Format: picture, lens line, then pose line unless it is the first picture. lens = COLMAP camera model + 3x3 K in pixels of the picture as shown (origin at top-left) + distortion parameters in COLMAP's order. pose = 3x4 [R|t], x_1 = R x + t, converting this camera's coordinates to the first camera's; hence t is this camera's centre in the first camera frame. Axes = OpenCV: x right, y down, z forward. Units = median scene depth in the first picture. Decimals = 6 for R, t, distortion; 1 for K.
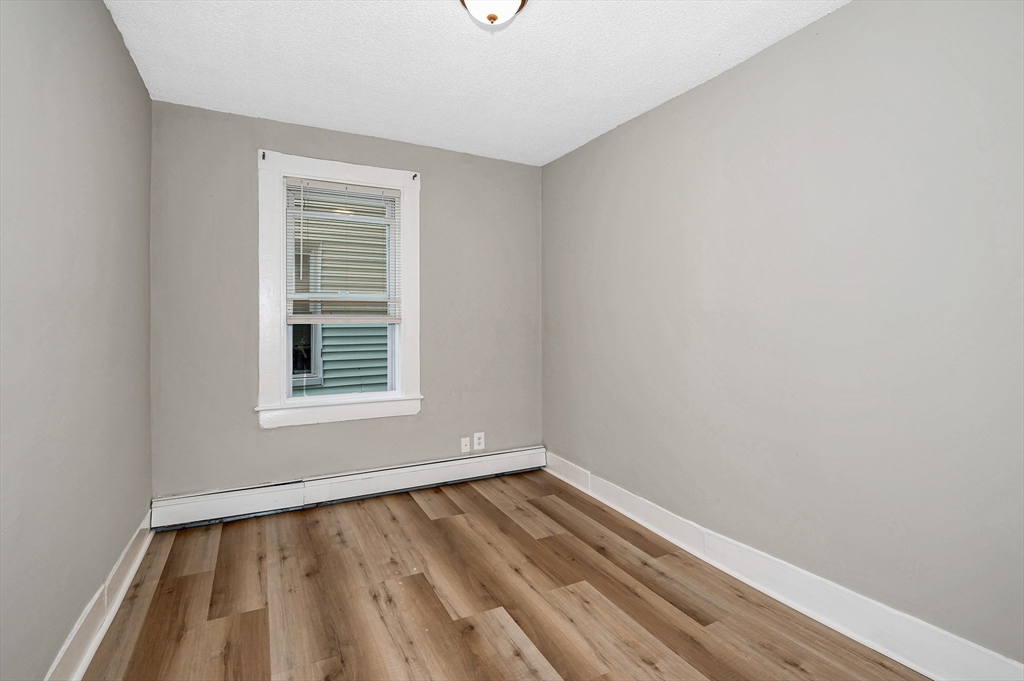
lens RADIAL K [[455.1, 0, 511.6], [0, 455.1, 330.3], [0, 0, 1]] dist [-0.000117, -0.000829]
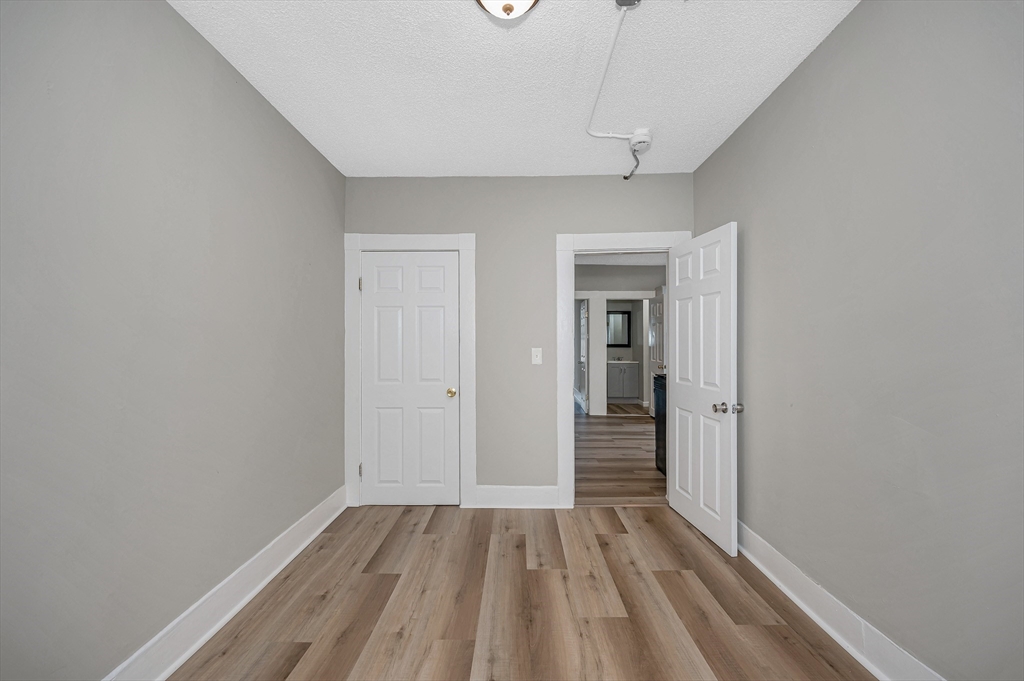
lens RADIAL K [[414.8, 0, 515.3], [0, 414.8, 340.4], [0, 0, 1]] dist [0.001419, -0.000545]
pose [[-0.872042, 0.007595, 0.489372, -0.320177], [0.003368, 0.999949, -0.009517, -0.010527], [-0.489420, -0.006651, -0.872023, 1.178478]]
